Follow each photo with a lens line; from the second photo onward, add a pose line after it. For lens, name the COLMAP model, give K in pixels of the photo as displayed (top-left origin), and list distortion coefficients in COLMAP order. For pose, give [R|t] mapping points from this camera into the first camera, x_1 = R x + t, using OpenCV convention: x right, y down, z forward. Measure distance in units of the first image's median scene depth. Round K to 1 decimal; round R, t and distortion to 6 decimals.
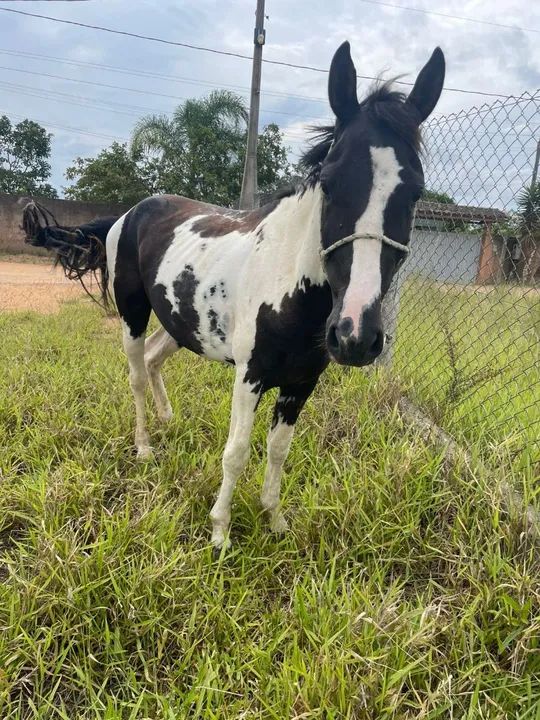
lens RADIAL K [[550.7, 0, 289.7], [0, 550.7, 363.0], [0, 0, 1]] dist [0.102678, -0.143919]
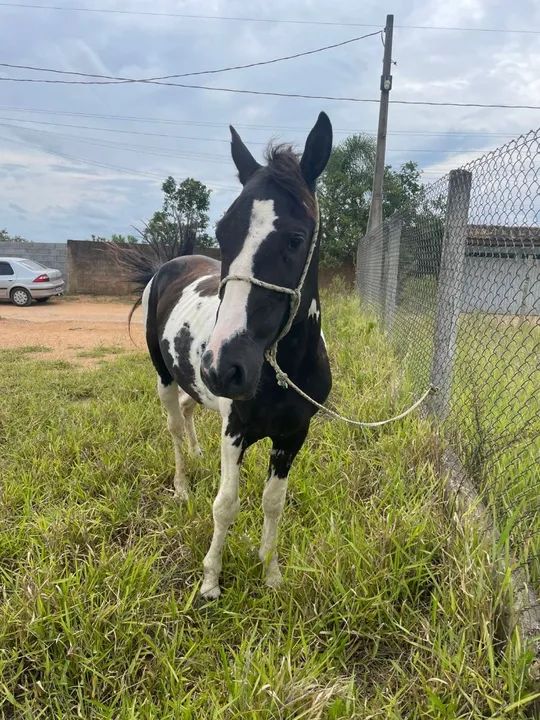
lens RADIAL K [[550.7, 0, 289.7], [0, 550.7, 363.0], [0, 0, 1]] dist [0.102678, -0.143919]
pose [[0.963385, 0.011787, -0.267863, 0.286585], [-0.028611, 0.997848, -0.058993, -0.039183], [0.266591, 0.064497, 0.961649, 0.025001]]
